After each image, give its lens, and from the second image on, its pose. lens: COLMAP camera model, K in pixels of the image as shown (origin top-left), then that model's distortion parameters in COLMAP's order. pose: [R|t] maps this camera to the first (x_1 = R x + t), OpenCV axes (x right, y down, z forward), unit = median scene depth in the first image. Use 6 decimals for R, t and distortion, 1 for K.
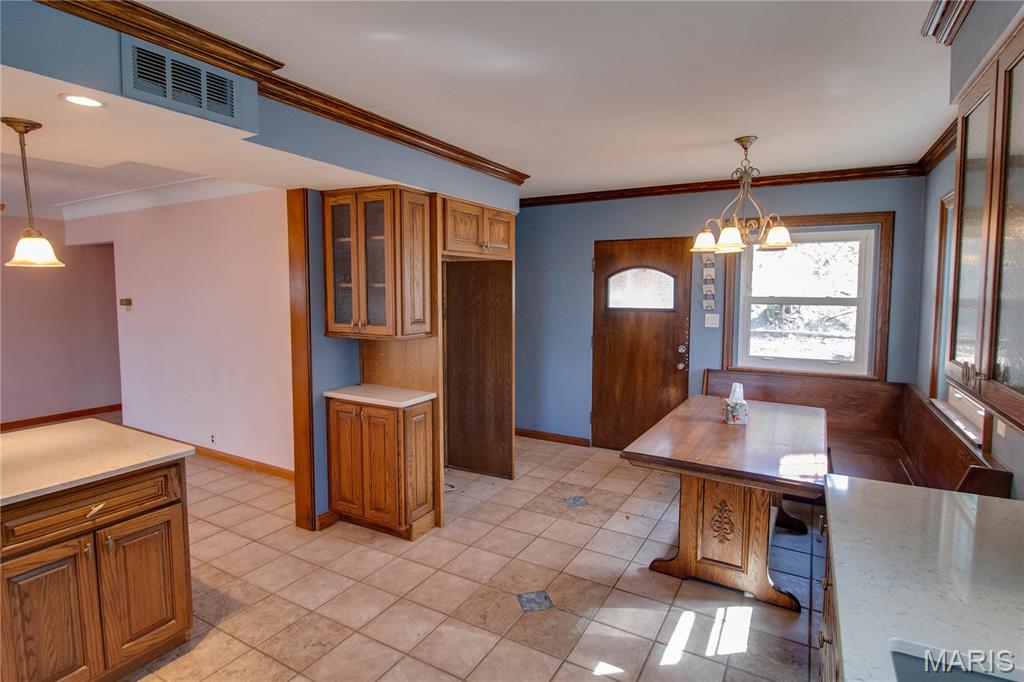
lens RADIAL K [[516.2, 0, 519.2], [0, 516.2, 323.6], [0, 0, 1]] dist [0.001254, -0.015320]
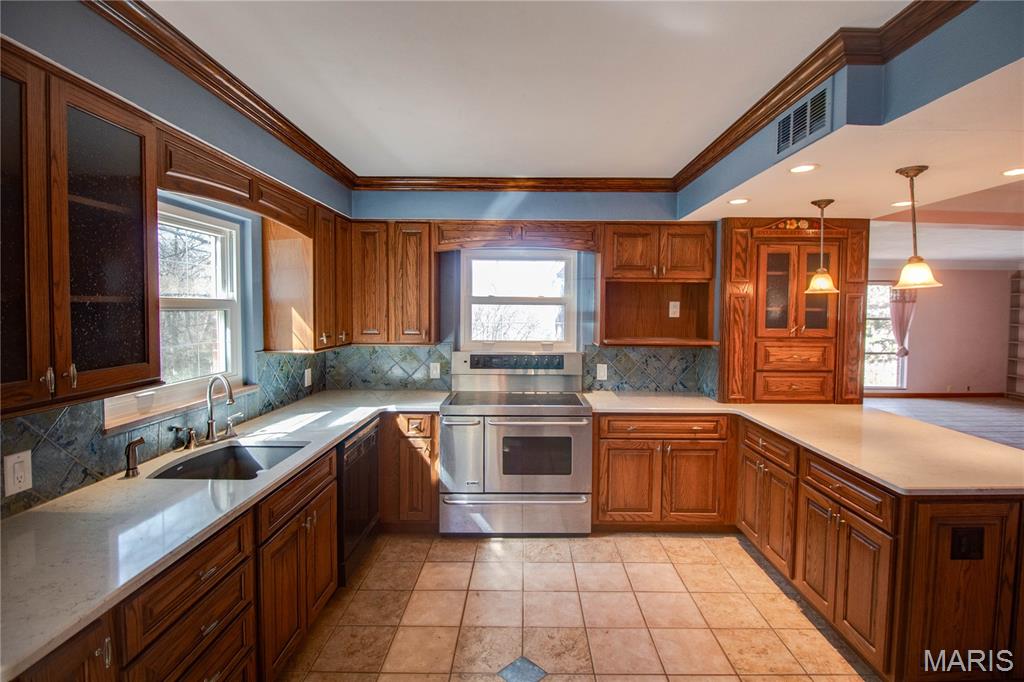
lens RADIAL K [[482.9, 0, 530.0], [0, 482.9, 328.0], [0, 0, 1]] dist [-0.000017, -0.014439]
pose [[-0.866902, 0.010518, -0.498368, 0.186408], [-0.046390, 0.993736, 0.101667, -0.047694], [0.496316, 0.111255, -0.860984, 0.782167]]
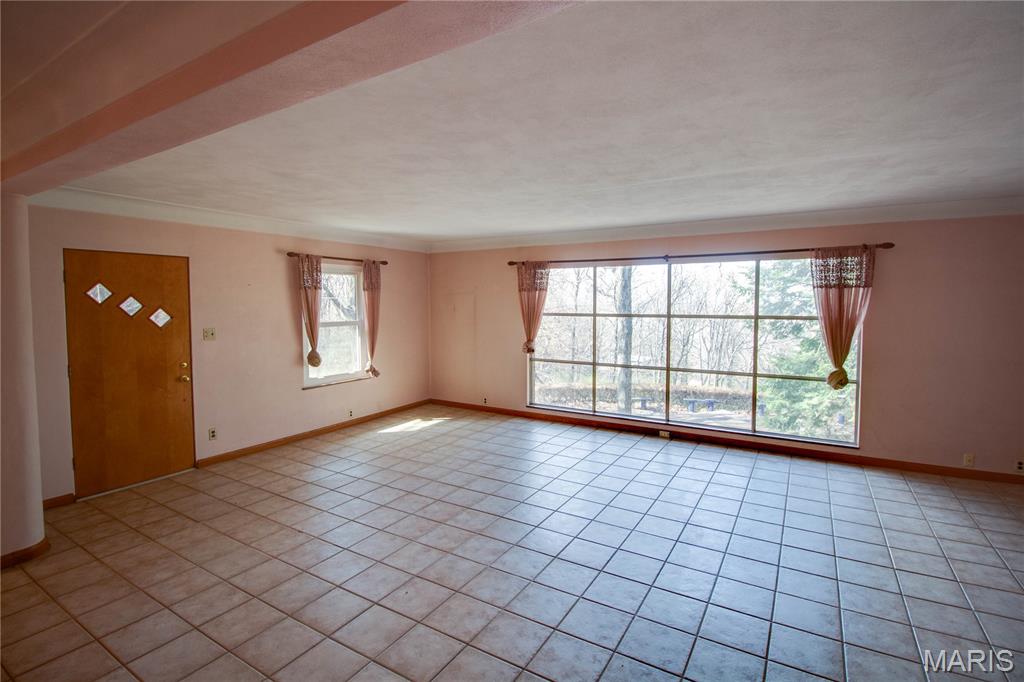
lens RADIAL K [[479.5, 0, 518.7], [0, 479.5, 326.8], [0, 0, 1]] dist [-0.000181, -0.012451]
pose [[-0.999722, -0.003155, 0.023366, -1.724646], [-0.000223, 0.992228, 0.124436, -0.073013], [-0.023577, 0.124397, -0.991952, 0.954247]]
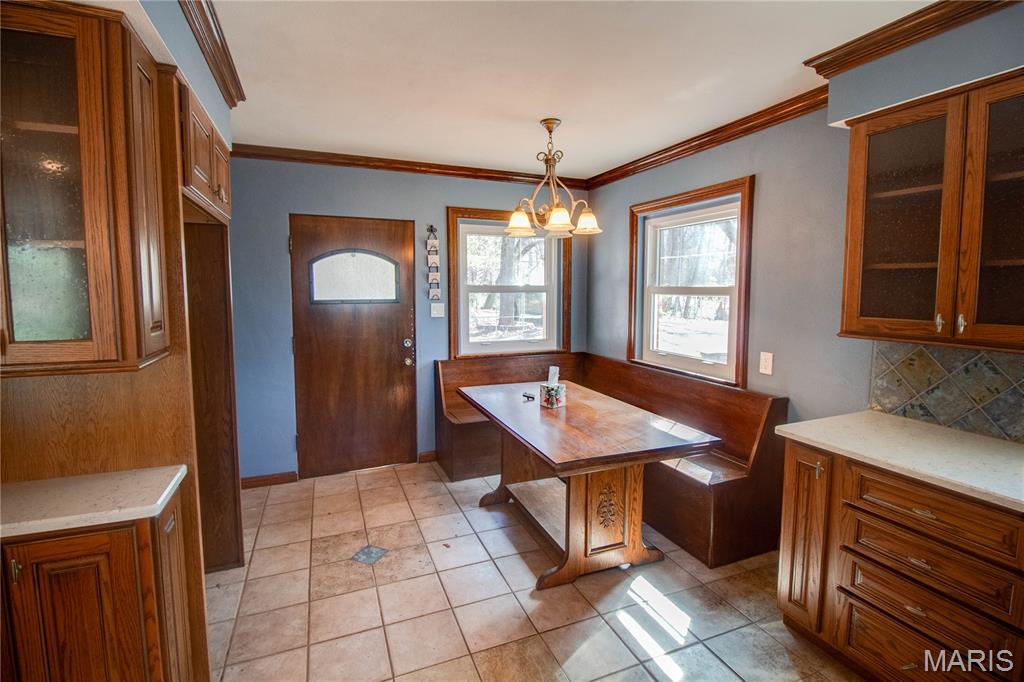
lens RADIAL K [[479.5, 0, 518.7], [0, 479.5, 326.8], [0, 0, 1]] dist [-0.000181, -0.012451]
pose [[0.611358, -0.066066, 0.788592, -0.283250], [0.056586, 0.997608, 0.039709, -0.002245], [-0.789329, 0.020347, 0.613634, 0.389599]]
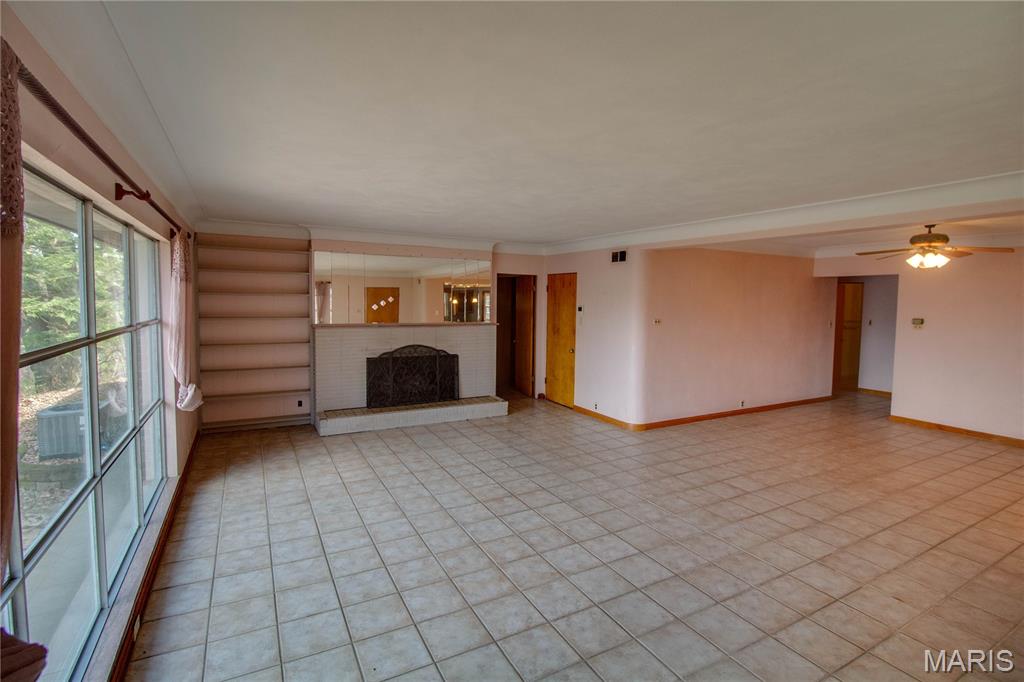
lens RADIAL K [[494.2, 0, 517.9], [0, 494.2, 328.2], [0, 0, 1]] dist [-0.000281, -0.014750]
pose [[0.851809, 0.042802, -0.522101, -1.409327], [-0.050726, 0.998712, -0.000885, 0.043306], [0.521391, 0.027238, 0.852883, -0.859405]]
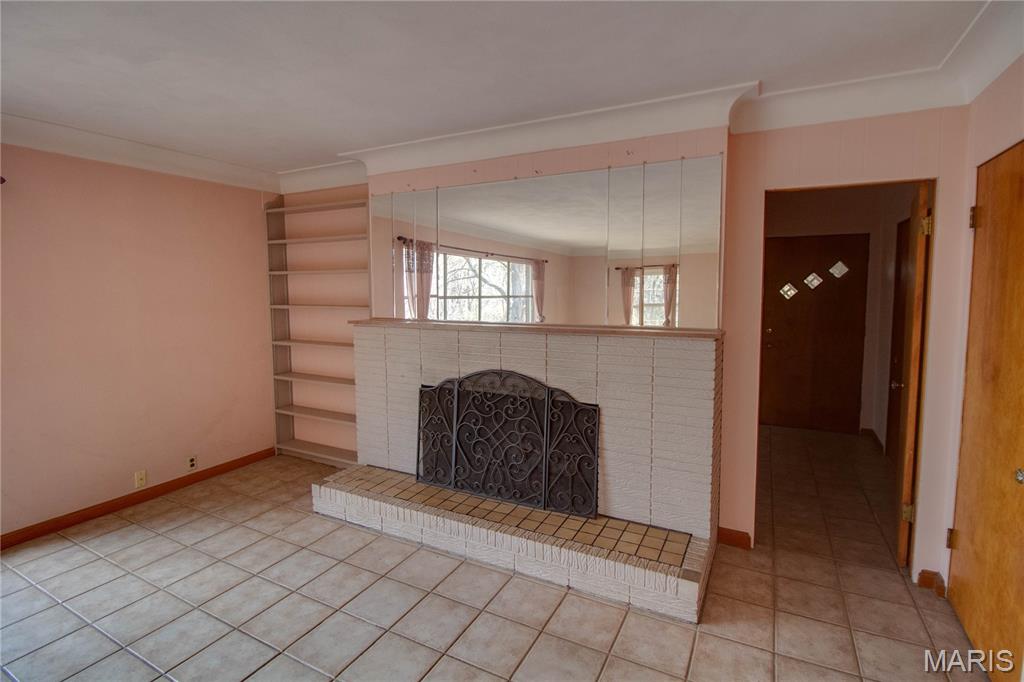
lens RADIAL K [[487.6, 0, 524.8], [0, 487.6, 327.4], [0, 0, 1]] dist [0.001929, -0.012473]
pose [[0.049030, 0.075651, -0.995928, -1.864040], [-0.070418, 0.994908, 0.072107, -0.009889], [0.996312, 0.066596, 0.054108, 0.473107]]
